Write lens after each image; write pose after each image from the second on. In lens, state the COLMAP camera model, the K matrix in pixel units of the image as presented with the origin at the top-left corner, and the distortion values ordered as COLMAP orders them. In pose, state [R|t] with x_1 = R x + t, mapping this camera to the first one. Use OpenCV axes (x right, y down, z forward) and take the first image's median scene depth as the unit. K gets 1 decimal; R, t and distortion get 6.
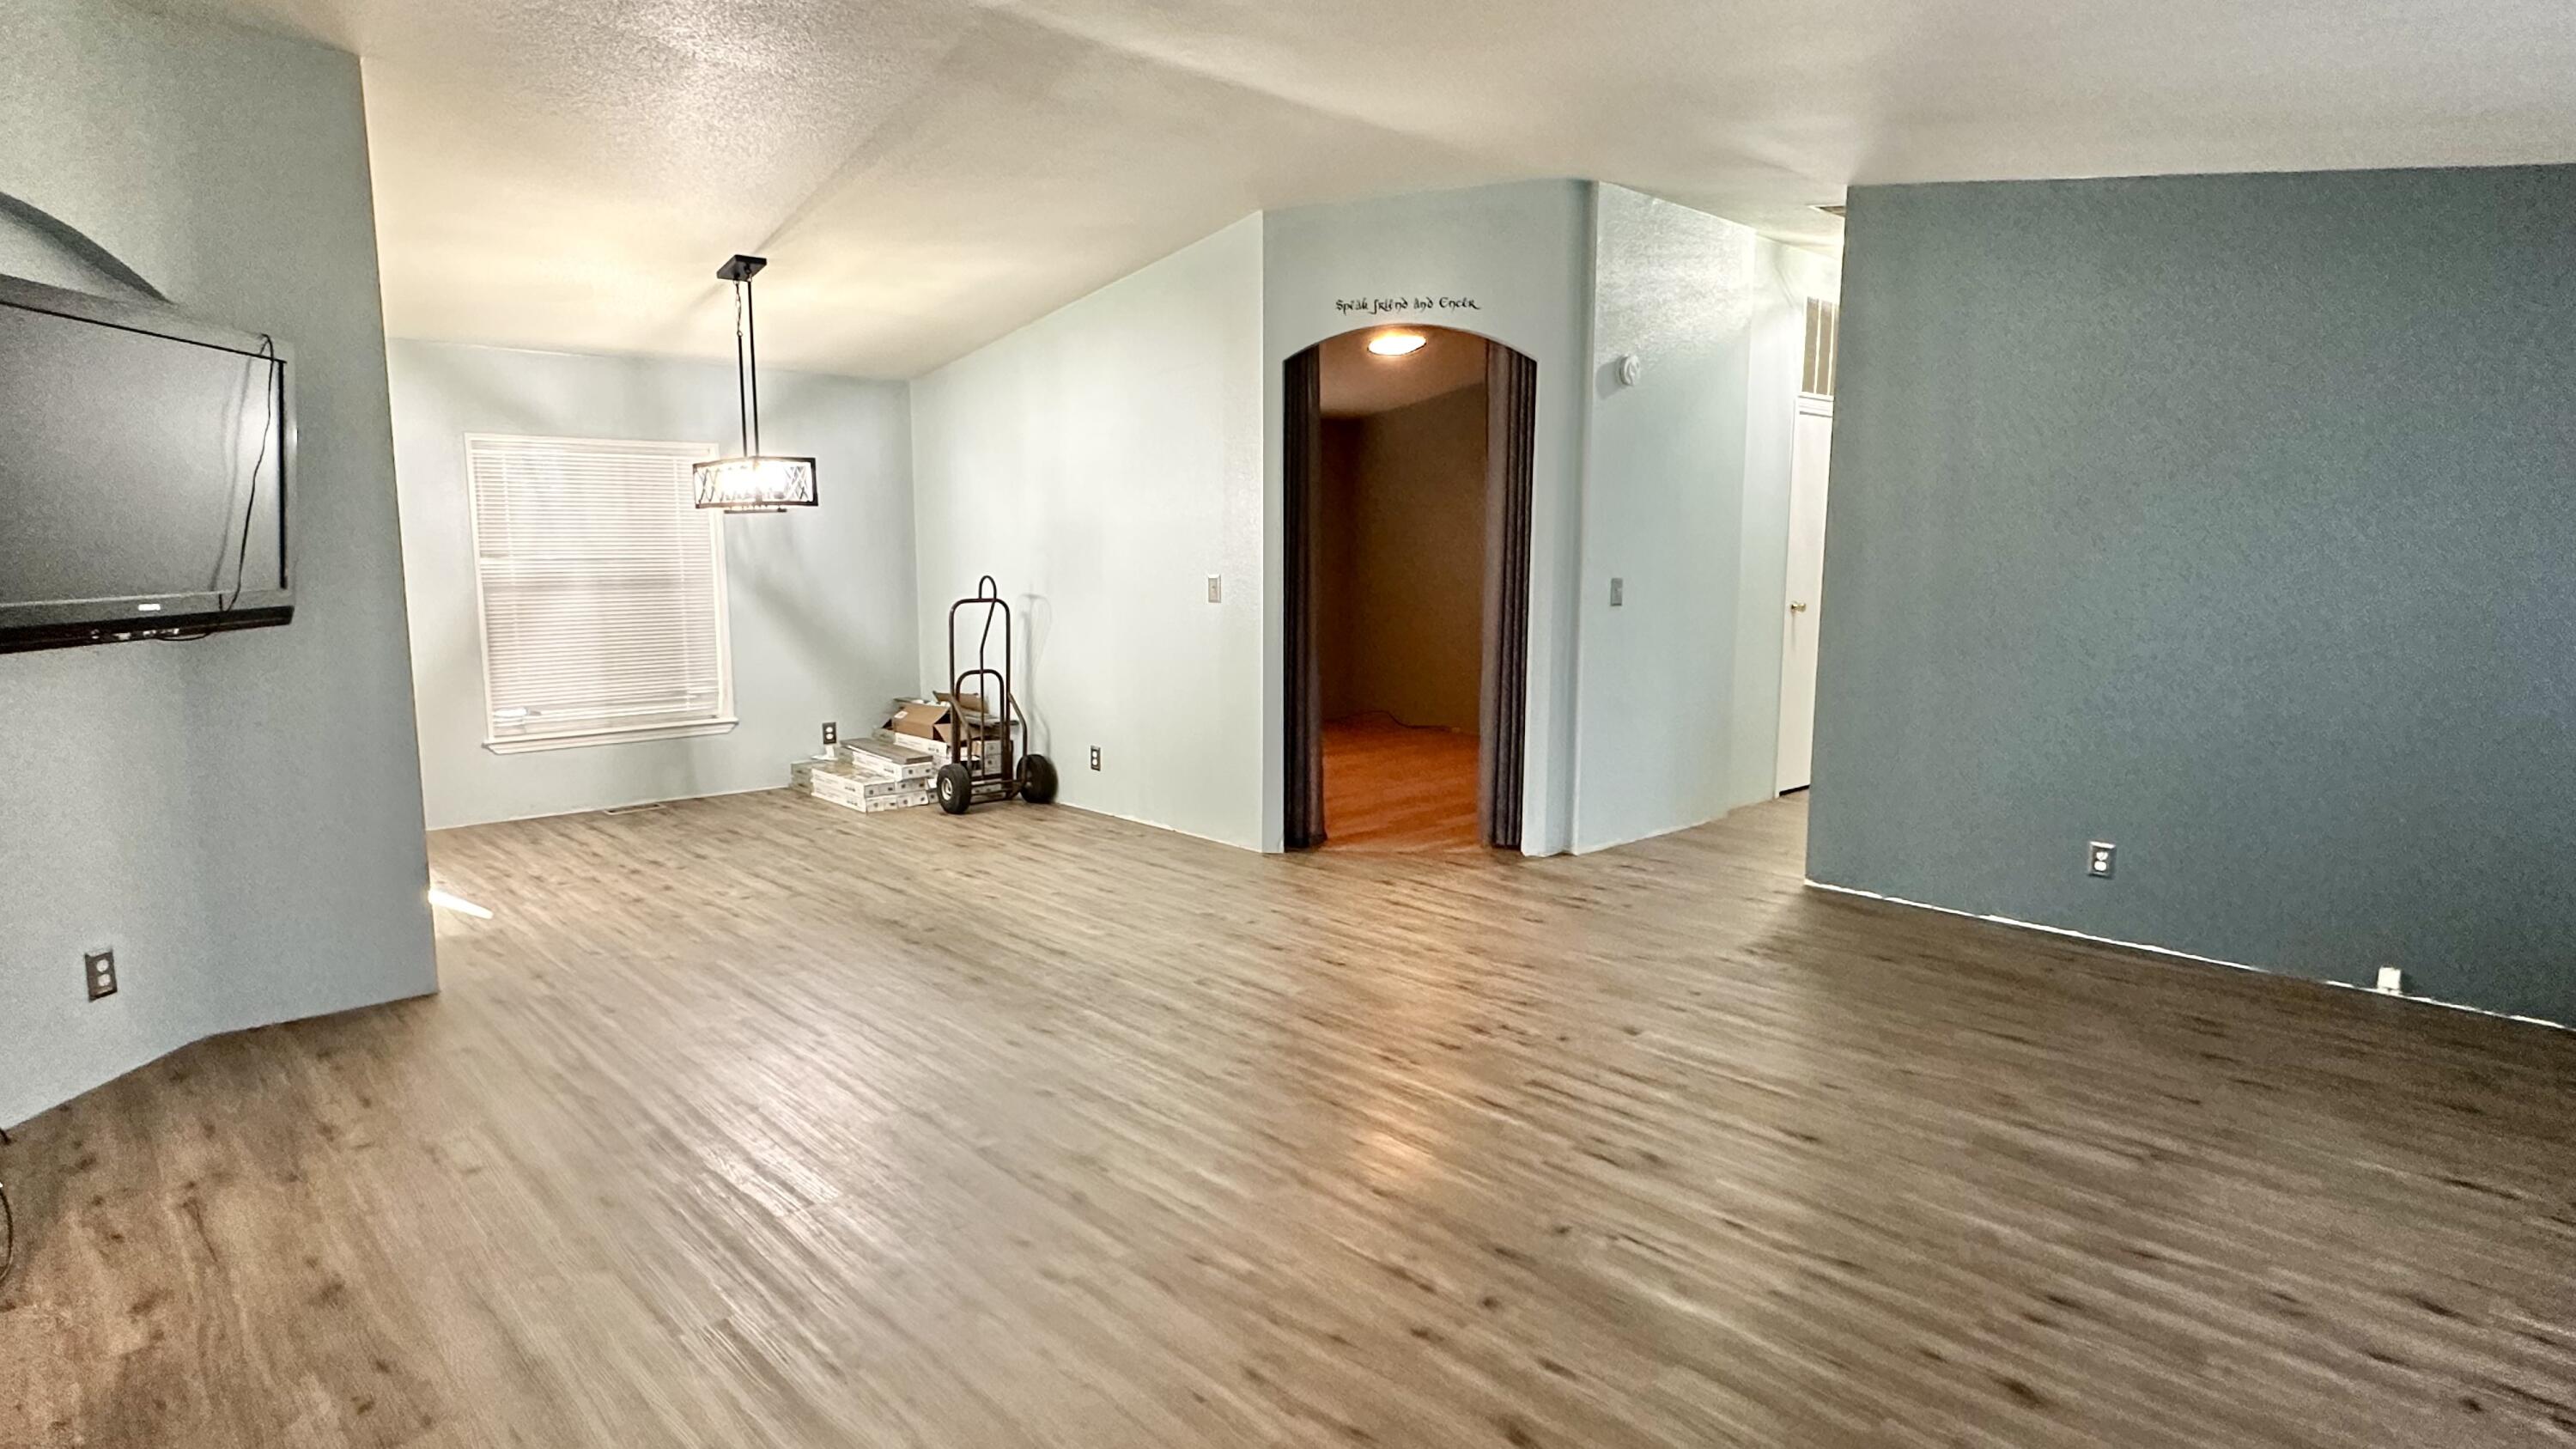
lens RADIAL K [[1378.6, 0, 1288.0], [0, 1378.6, 724.5], [0, 0, 1]] dist [0.000563, 0.000340]
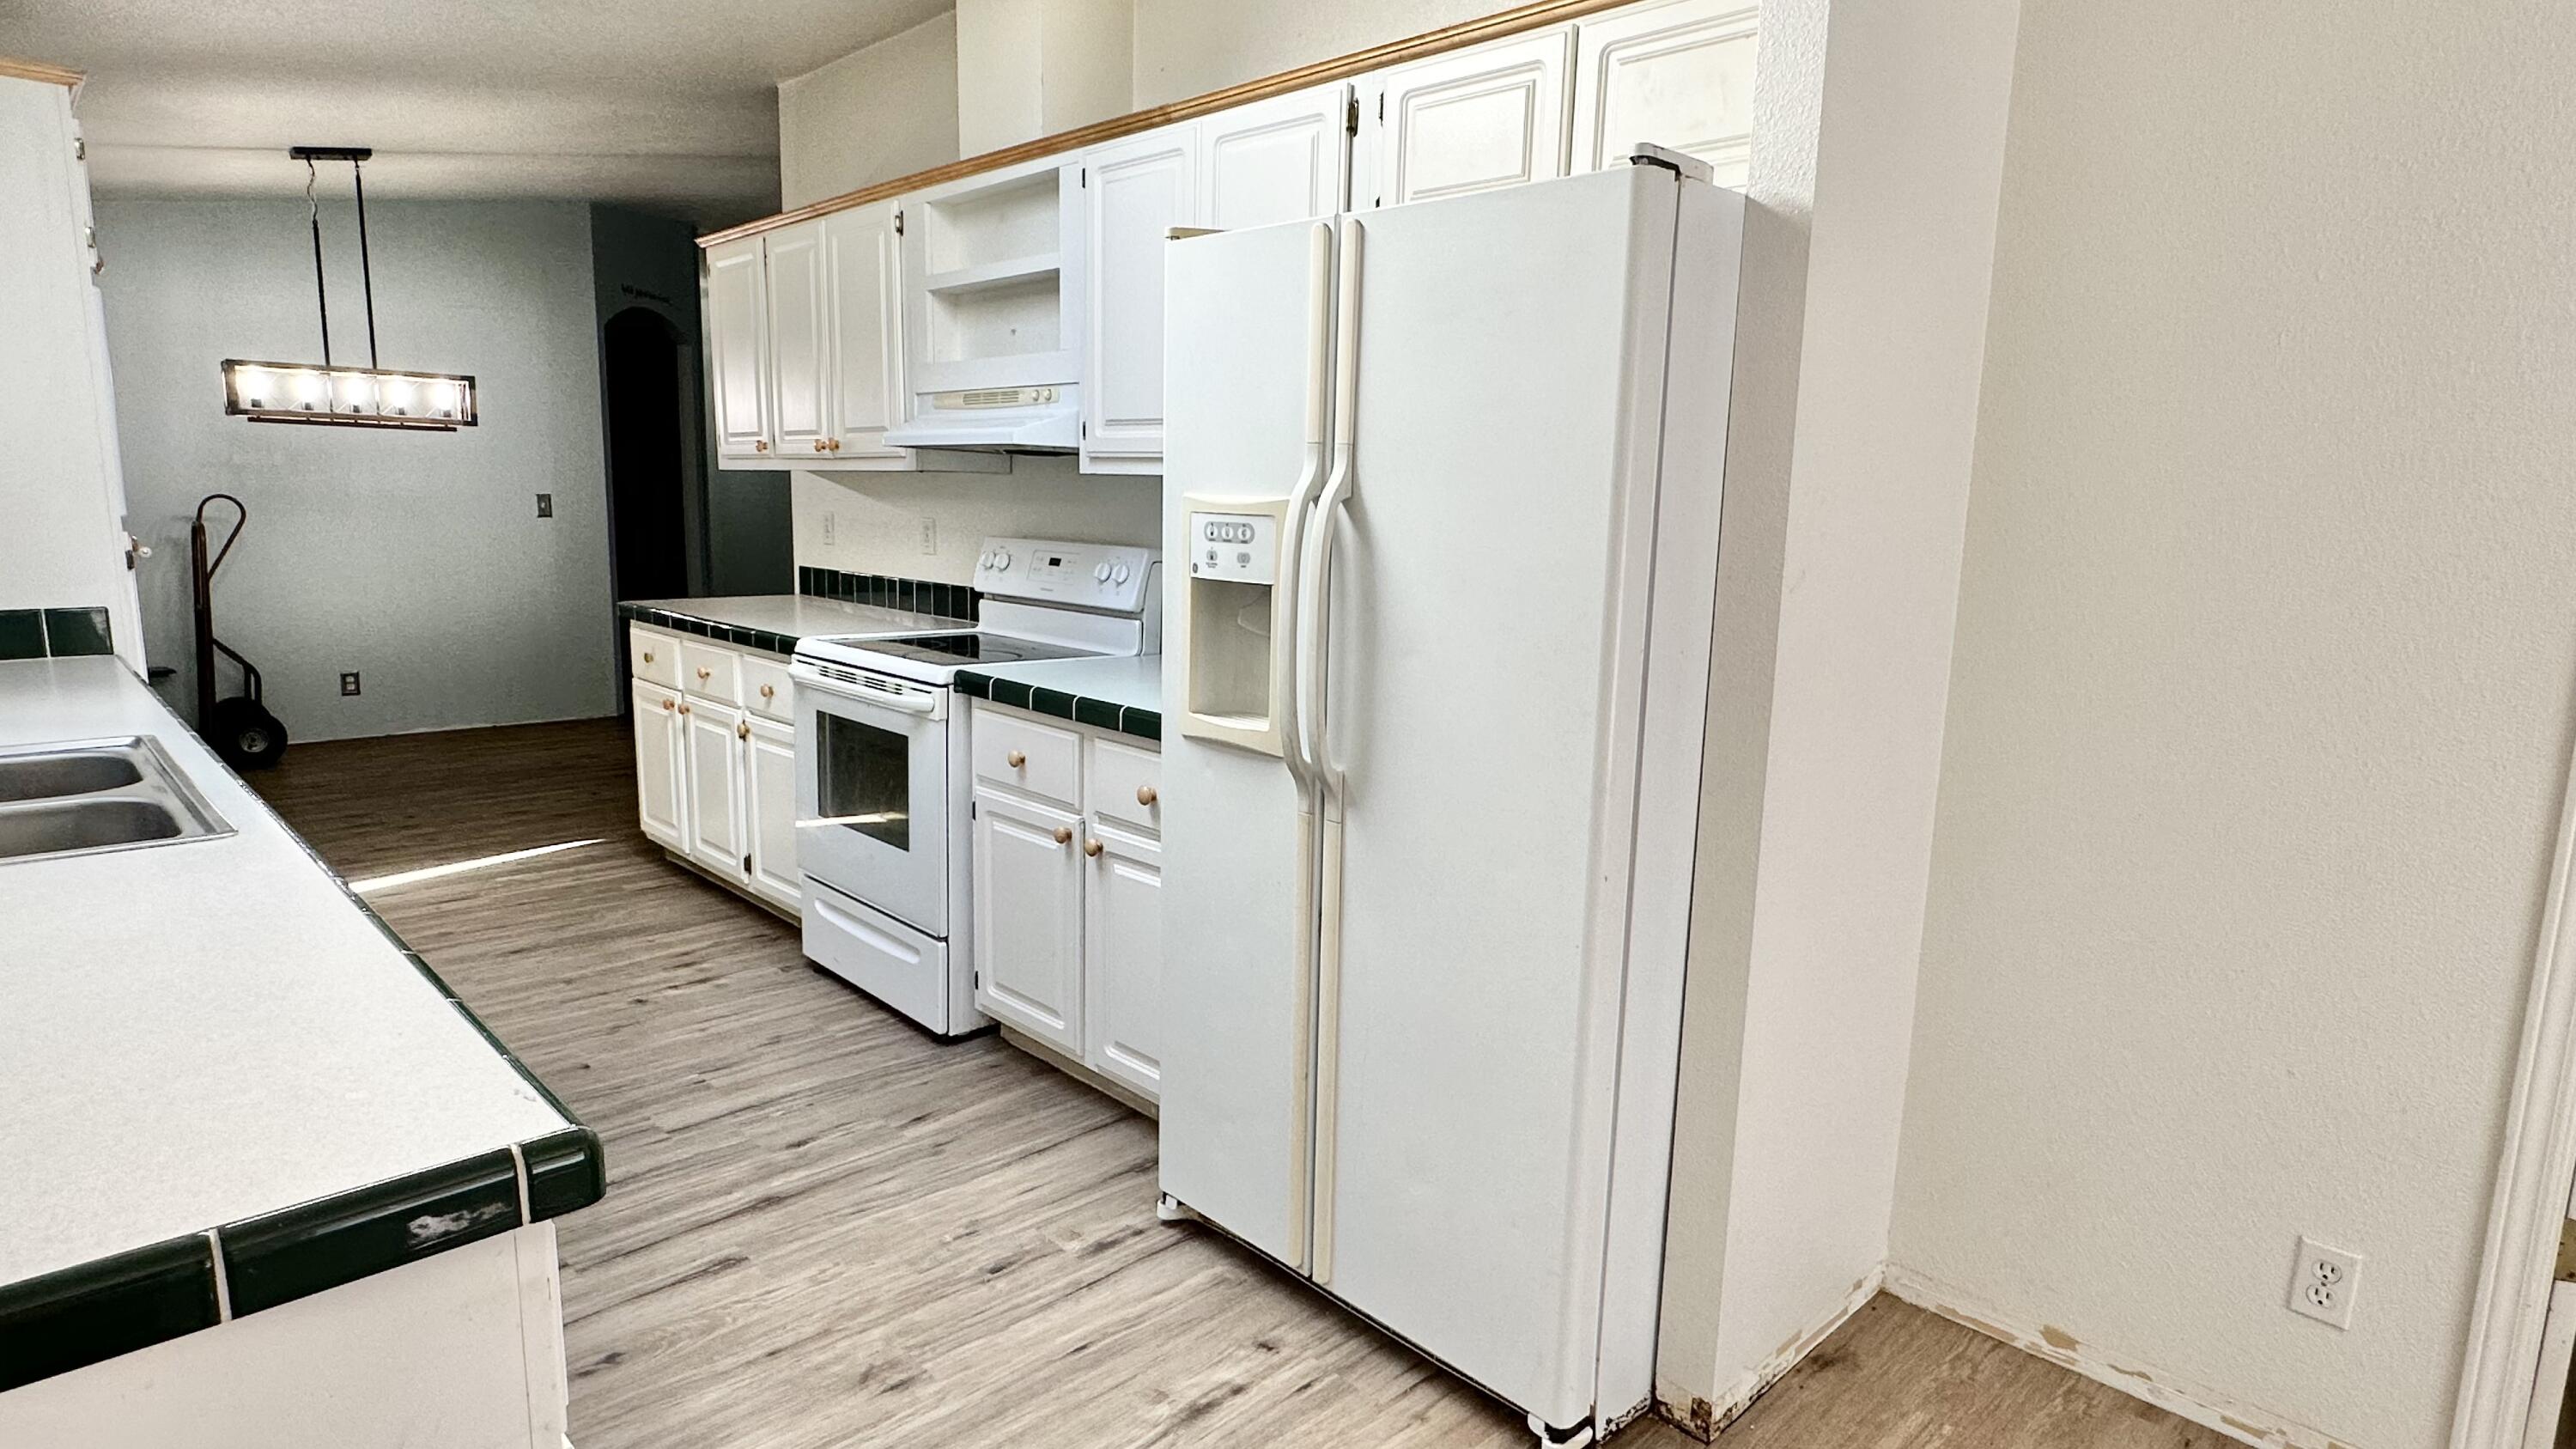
lens RADIAL K [[1393.4, 0, 1278.9], [0, 1393.4, 732.3], [0, 0, 1]] dist [-0.000168, -0.000715]
pose [[-0.027066, -0.170681, 0.984955, -1.814903], [0.104936, 0.979386, 0.172599, -0.068512], [-0.994111, 0.108029, -0.008598, 0.570718]]
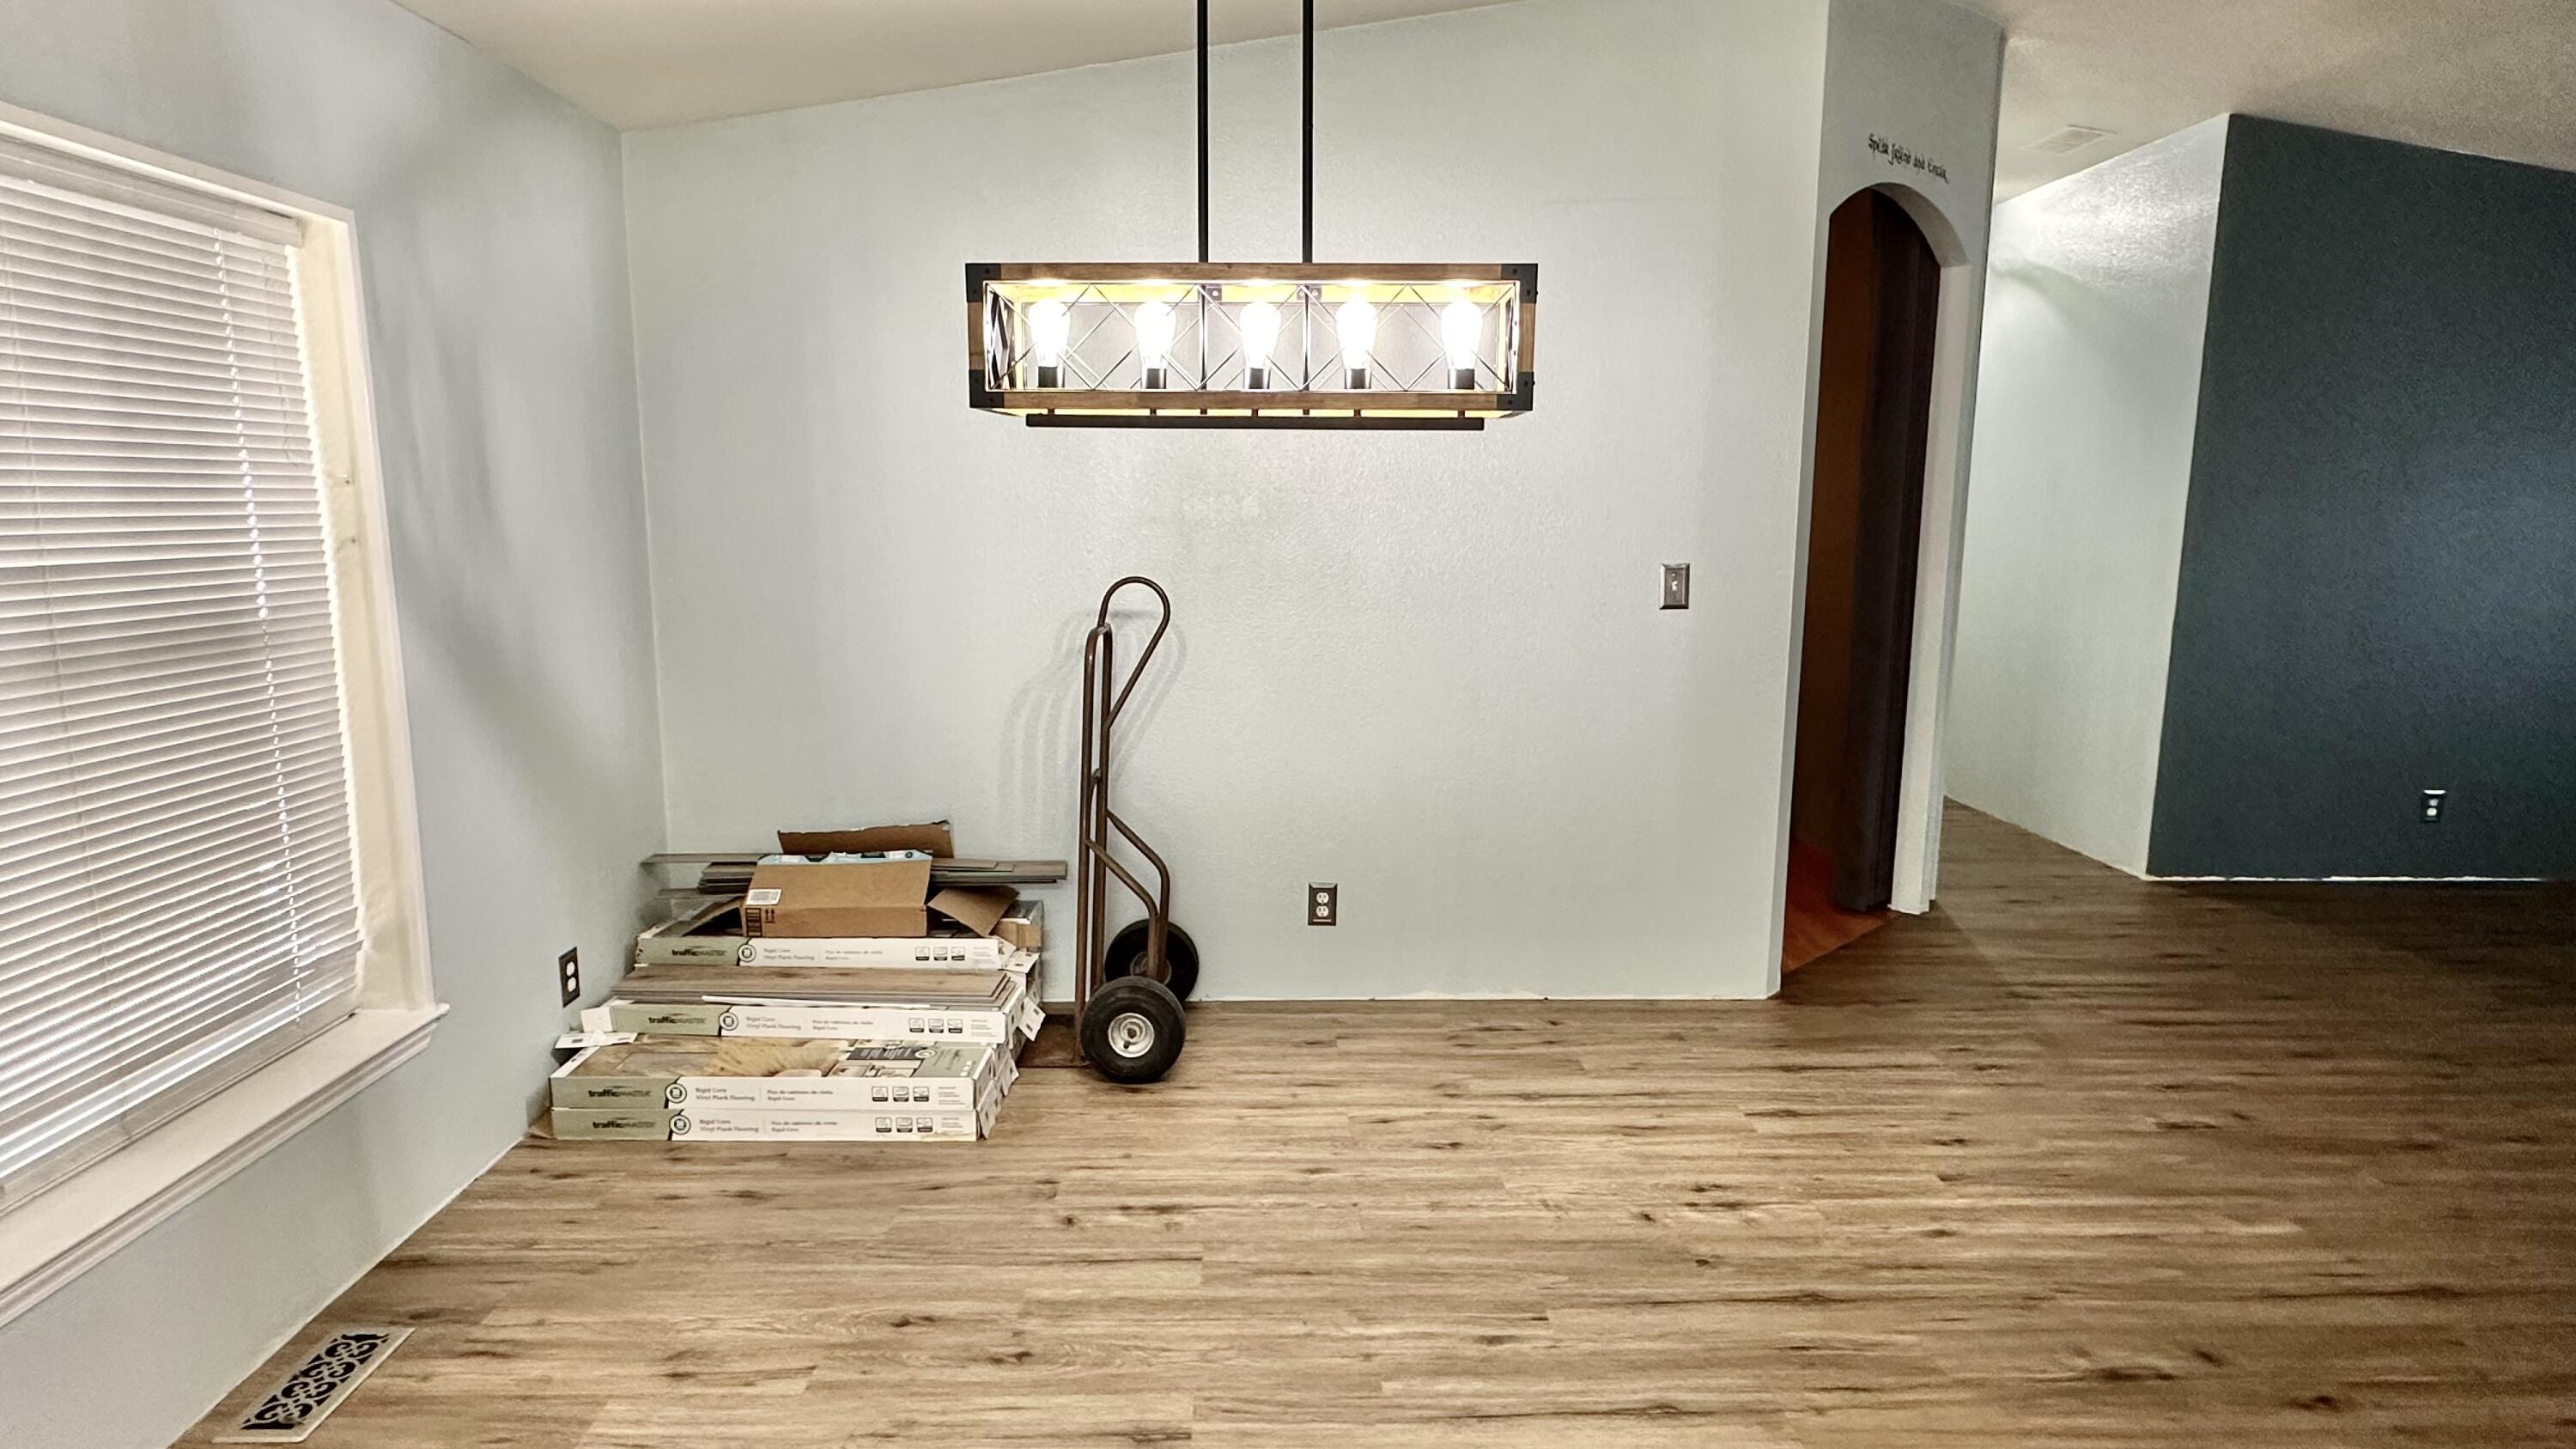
lens RADIAL K [[1391.5, 0, 1266.2], [0, 1391.5, 733.6], [0, 0, 1]] dist [0.000285, -0.000748]
pose [[0.669603, -0.118925, 0.733136, -0.879579], [0.096076, 0.992673, 0.073276, -0.136193], [-0.736479, 0.021371, 0.676123, 1.024944]]
